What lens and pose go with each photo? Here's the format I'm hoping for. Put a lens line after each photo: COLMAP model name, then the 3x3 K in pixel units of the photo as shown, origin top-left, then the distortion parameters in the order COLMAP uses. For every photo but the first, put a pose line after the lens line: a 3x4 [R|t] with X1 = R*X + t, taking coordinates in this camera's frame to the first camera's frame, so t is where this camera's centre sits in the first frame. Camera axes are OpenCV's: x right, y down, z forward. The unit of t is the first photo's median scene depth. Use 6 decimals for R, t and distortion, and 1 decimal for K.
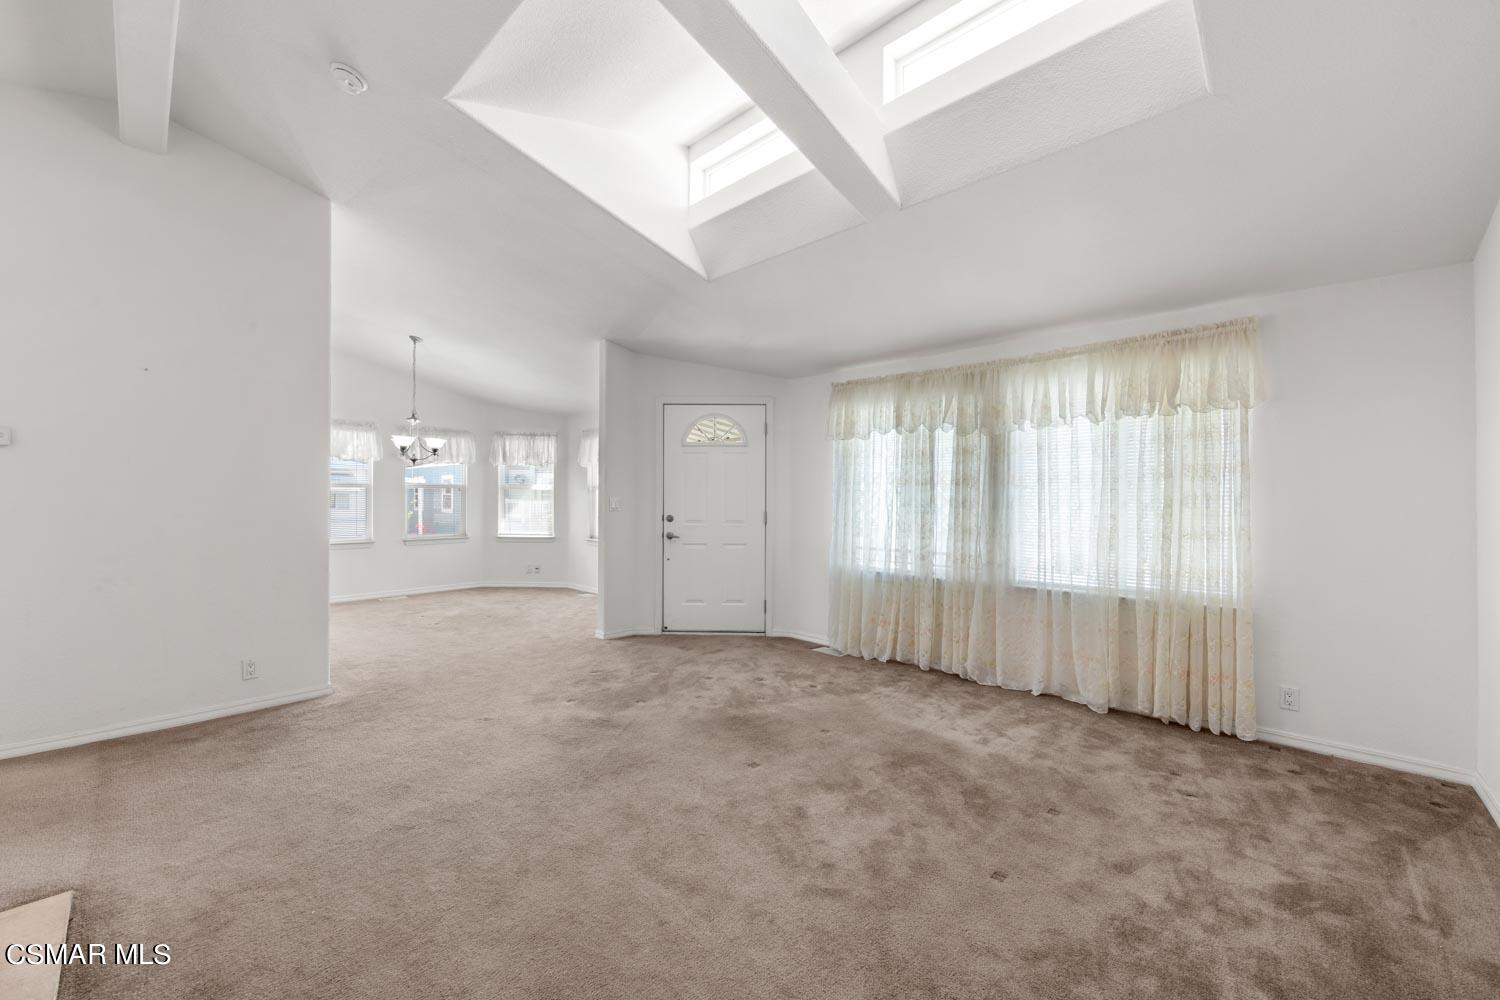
lens RADIAL K [[589.2, 0, 742.7], [0, 589.2, 495.8], [0, 0, 1]] dist [-0.001284, -0.000800]
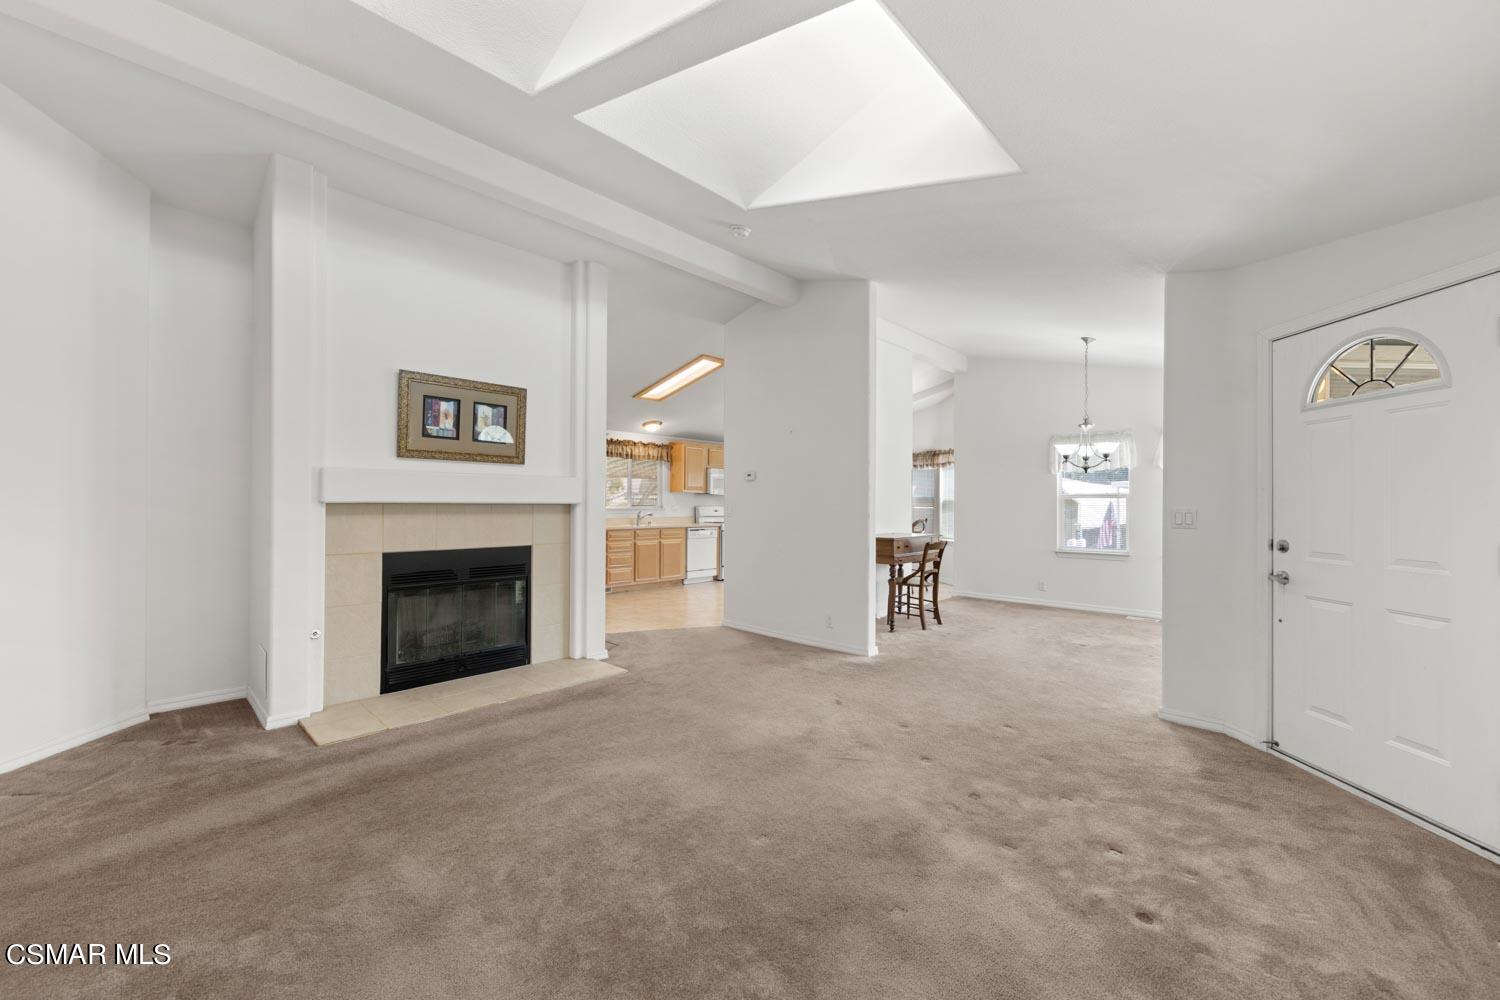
lens RADIAL K [[589.2, 0, 743.7], [0, 589.2, 502.1], [0, 0, 1]] dist [-0.001284, -0.000800]
pose [[-0.001359, -0.008651, -0.999962, 0.424529], [-0.002658, 0.999959, -0.008648, 0.003444], [0.999996, 0.002646, -0.001382, 0.500153]]
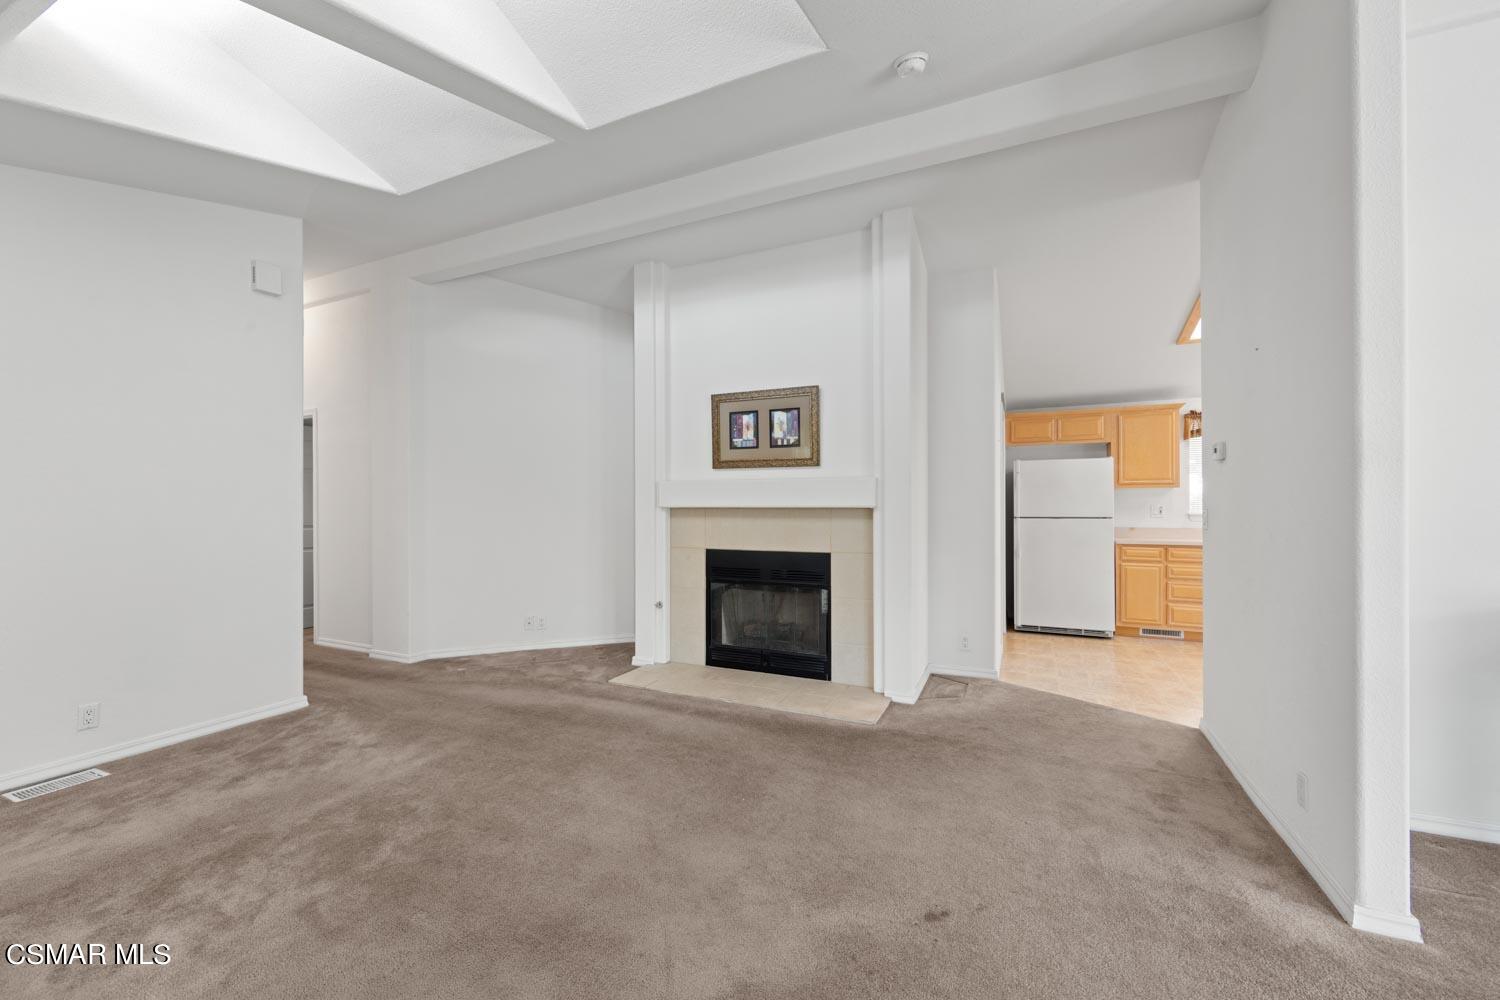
lens RADIAL K [[589.2, 0, 761.4], [0, 589.2, 507.5], [0, 0, 1]] dist [-0.001284, -0.000800]
pose [[-0.946976, -0.004851, -0.321268, -0.074981], [-0.003303, 0.999980, -0.005365, 0.003720], [0.321287, -0.004019, -0.946973, 0.898247]]
